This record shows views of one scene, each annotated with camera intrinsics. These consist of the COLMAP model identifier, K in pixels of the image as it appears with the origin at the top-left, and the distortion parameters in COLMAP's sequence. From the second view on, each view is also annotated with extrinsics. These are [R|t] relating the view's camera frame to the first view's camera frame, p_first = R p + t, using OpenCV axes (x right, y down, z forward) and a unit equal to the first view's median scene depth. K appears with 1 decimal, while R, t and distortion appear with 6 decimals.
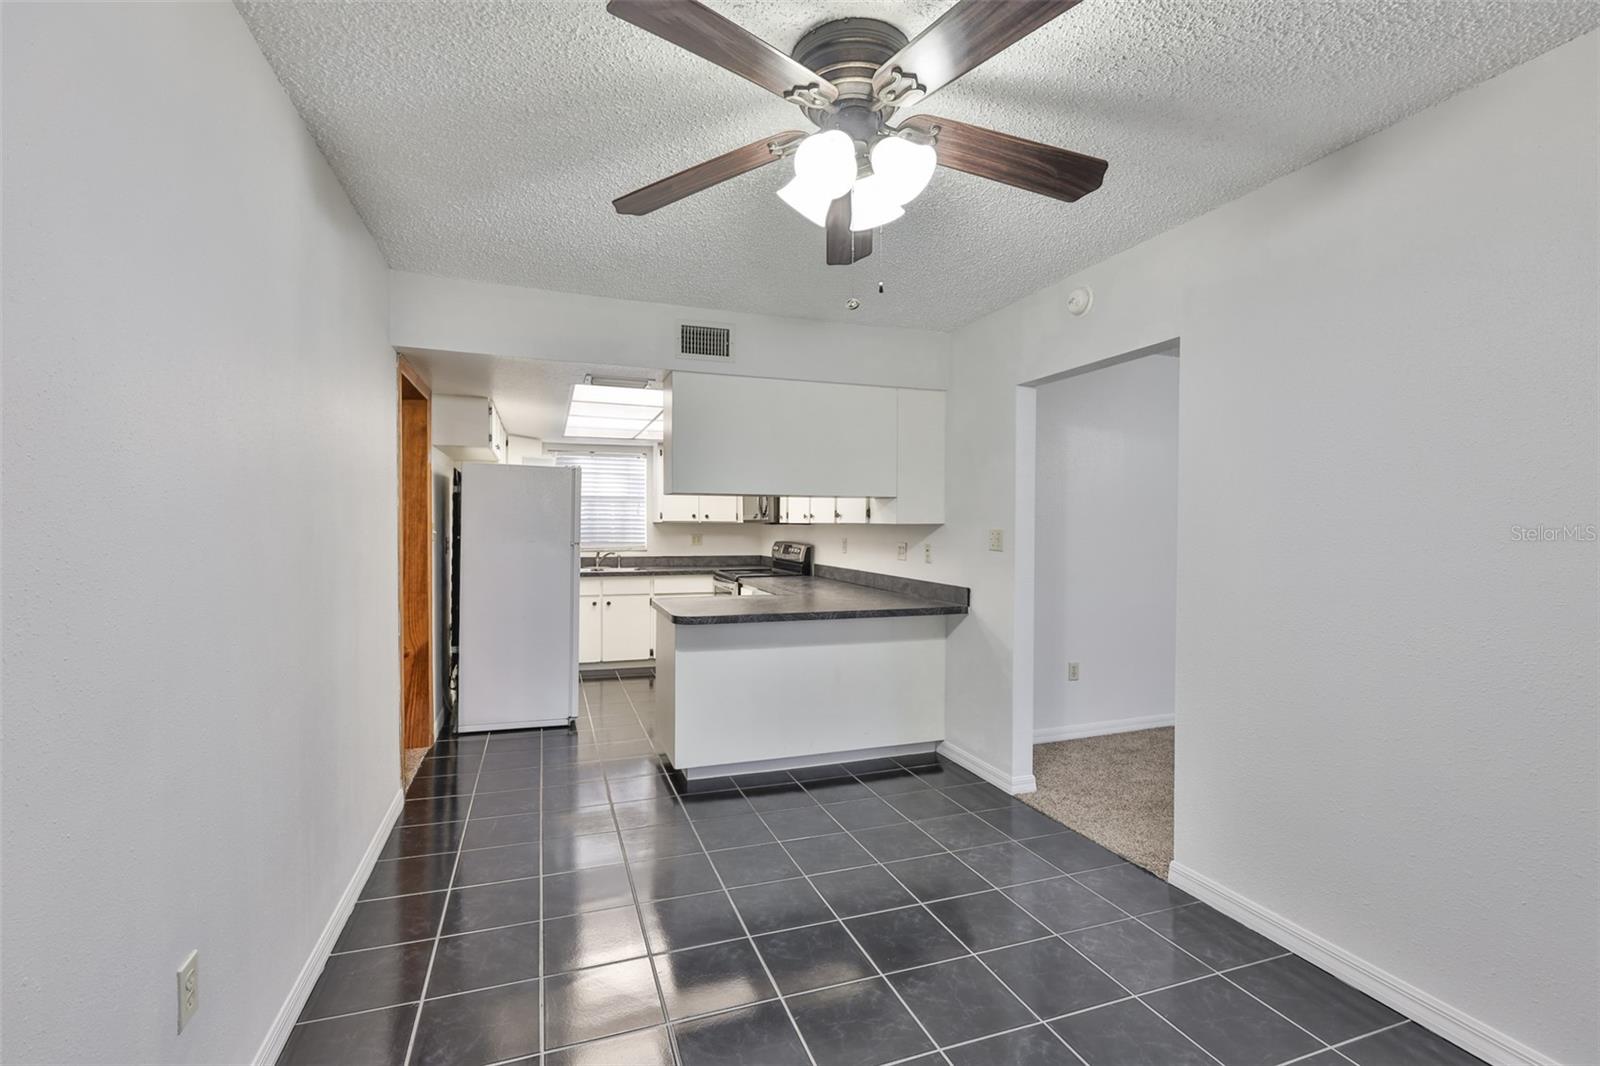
lens RADIAL K [[691.6, 0, 792.6], [0, 691.6, 533.9], [0, 0, 1]] dist [-0.005460, -0.000080]
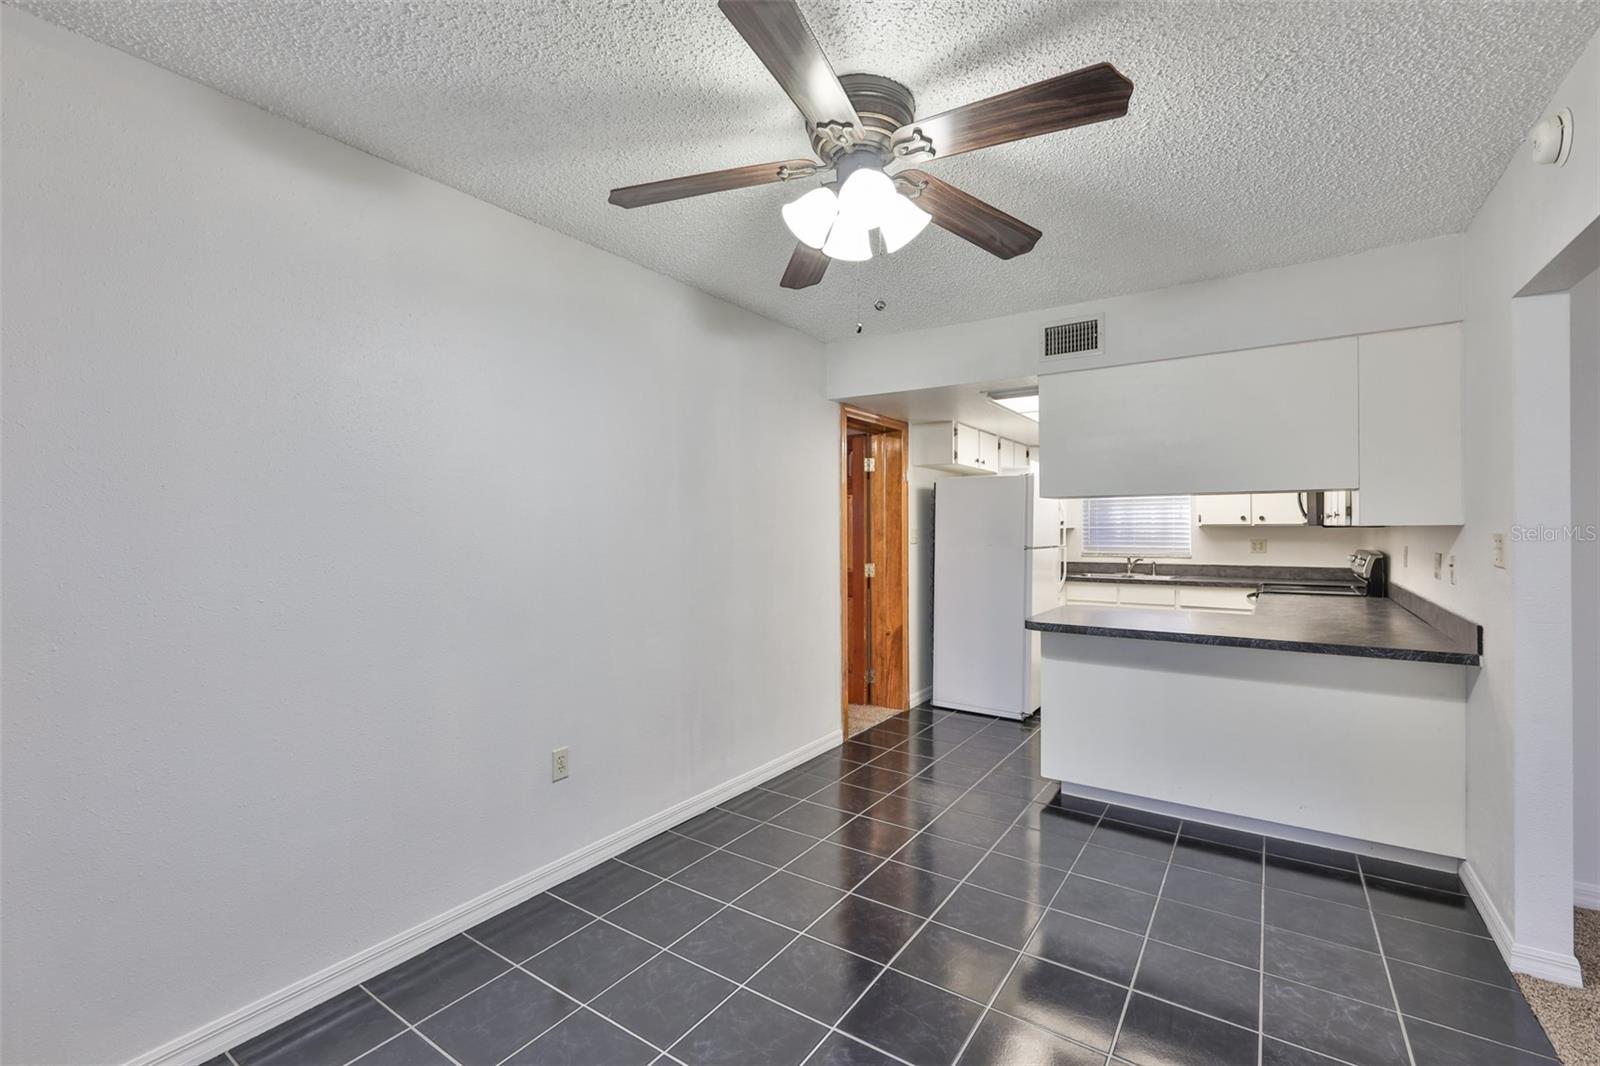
lens RADIAL K [[691.6, 0, 798.5], [0, 691.6, 529.7], [0, 0, 1]] dist [-0.005460, -0.000080]
pose [[0.591576, -0.006069, -0.806226, 0.329927], [-0.003739, 0.999940, -0.010270, -0.001543], [0.806240, 0.009090, 0.591518, 0.100979]]
